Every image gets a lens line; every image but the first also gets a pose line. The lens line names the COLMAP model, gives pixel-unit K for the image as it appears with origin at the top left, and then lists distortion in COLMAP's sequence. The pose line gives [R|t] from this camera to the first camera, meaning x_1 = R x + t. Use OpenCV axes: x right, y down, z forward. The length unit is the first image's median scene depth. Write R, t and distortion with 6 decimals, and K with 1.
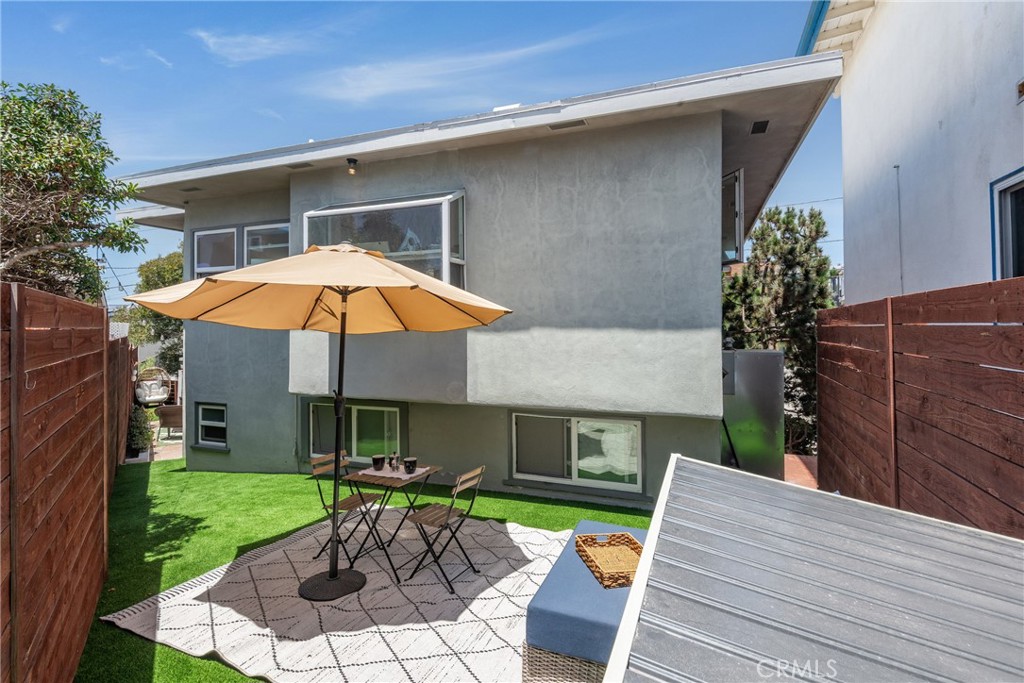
lens RADIAL K [[499.2, 0, 512.0], [0, 499.2, 342.4], [0, 0, 1]] dist [0.000760, 0.000067]
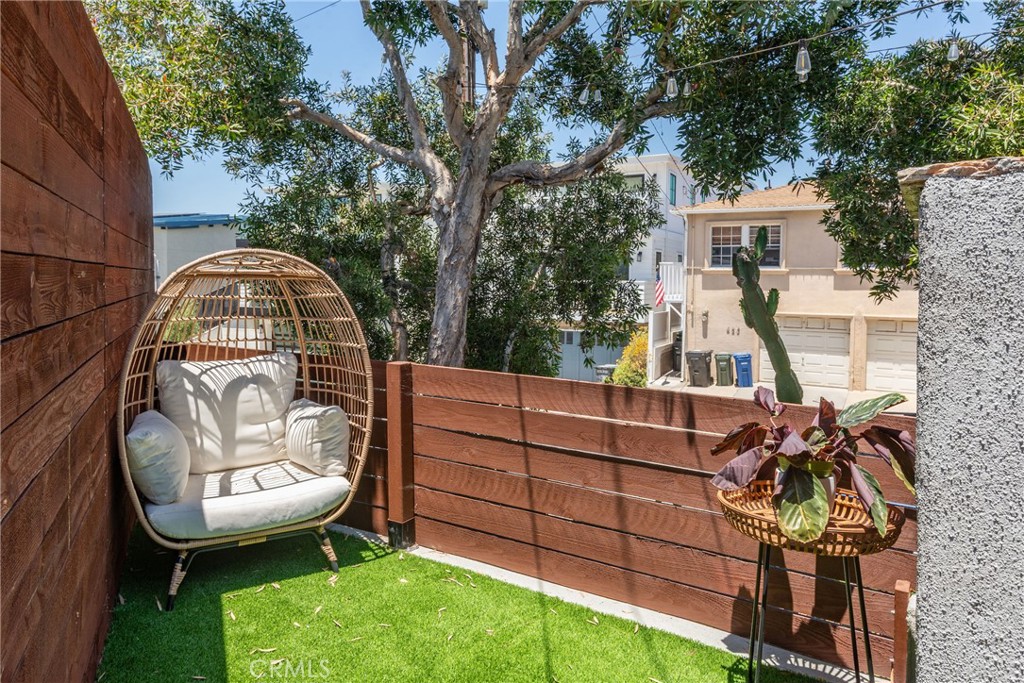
lens RADIAL K [[717.0, 0, 512.1], [0, 717.0, 339.3], [0, 0, 1]] dist [-0.001245, -0.000260]
pose [[0.973172, 0.025544, -0.228656, -0.608732], [-0.005238, 0.996020, 0.088978, 0.054702], [0.230019, -0.085393, 0.969432, 0.835785]]
